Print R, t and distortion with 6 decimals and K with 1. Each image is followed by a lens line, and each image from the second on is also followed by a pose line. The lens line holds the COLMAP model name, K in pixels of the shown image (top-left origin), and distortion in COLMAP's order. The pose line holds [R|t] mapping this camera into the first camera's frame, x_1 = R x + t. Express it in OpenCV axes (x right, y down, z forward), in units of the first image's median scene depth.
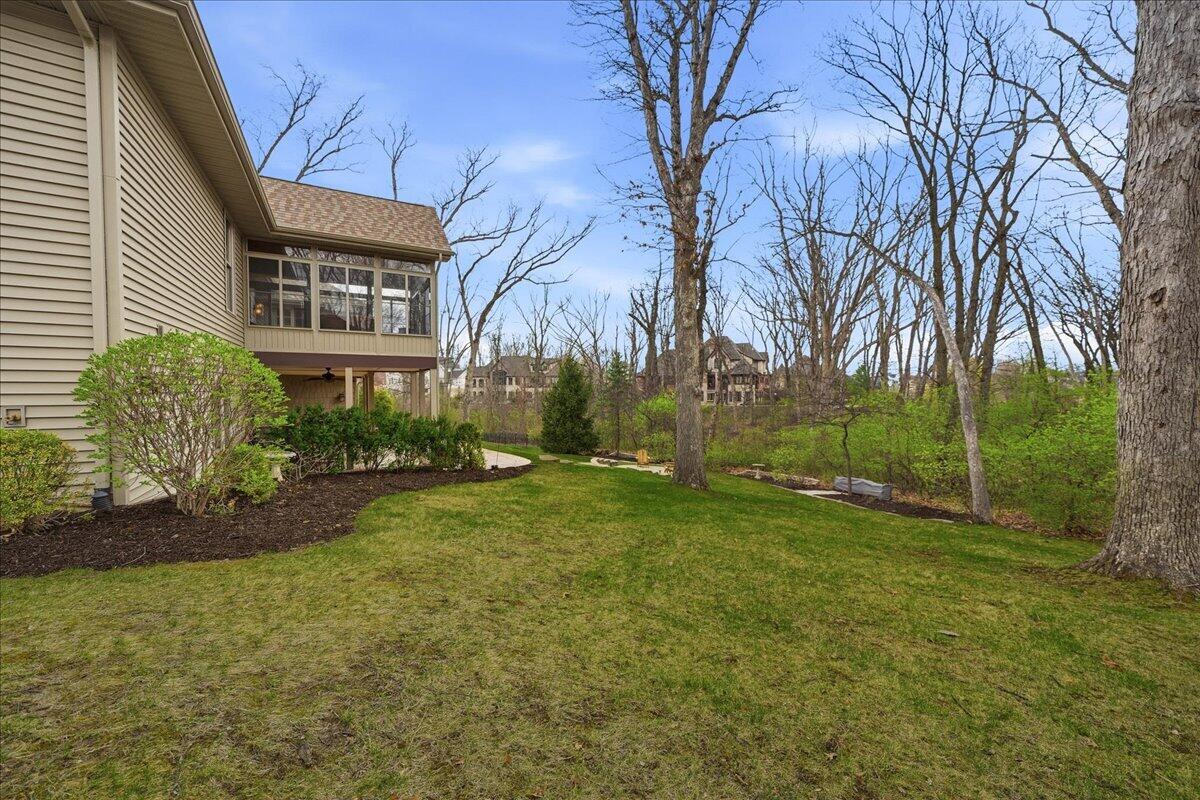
lens RADIAL K [[467.2, 0, 595.8], [0, 467.2, 401.9], [0, 0, 1]] dist [-0.000898, 0.000504]
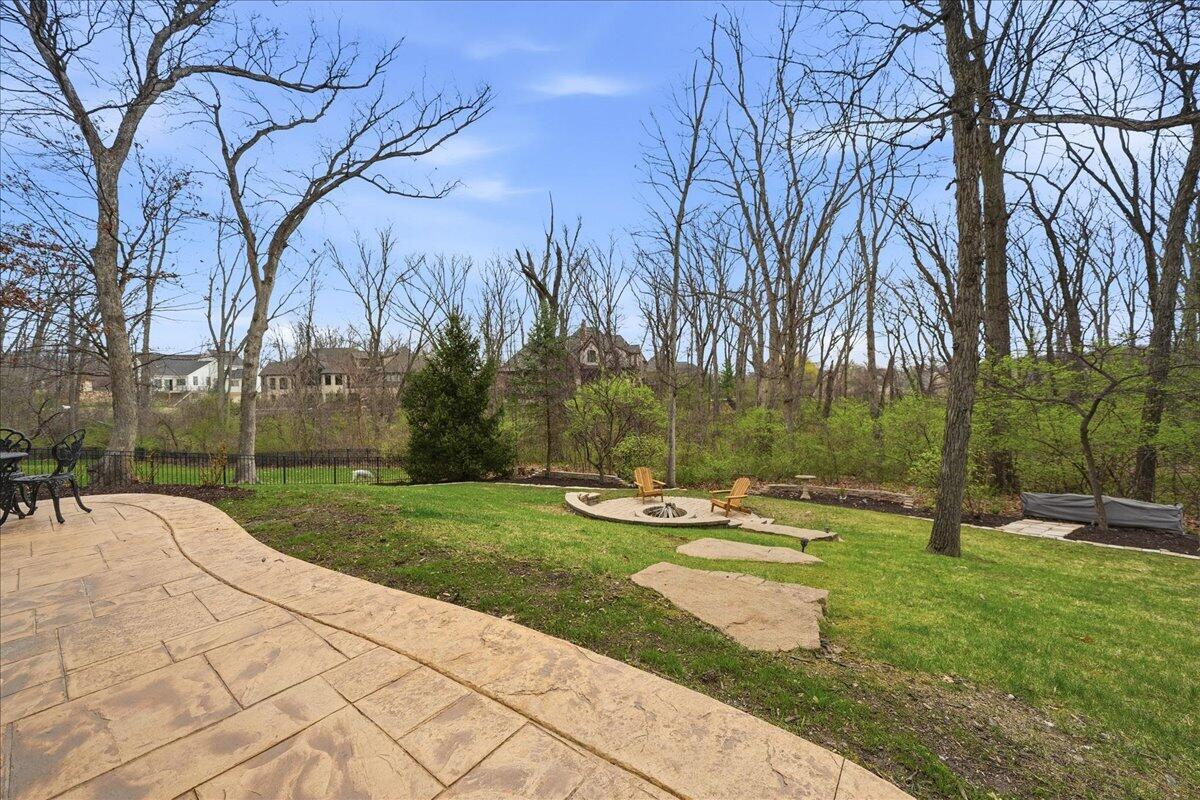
lens RADIAL K [[467.2, 0, 595.8], [0, 467.2, 401.9], [0, 0, 1]] dist [-0.000898, 0.000504]
pose [[0.939658, -0.025733, 0.341147, -0.088471], [0.029855, 0.999531, -0.006838, 0.022574], [-0.340811, 0.016610, 0.939985, 0.371942]]
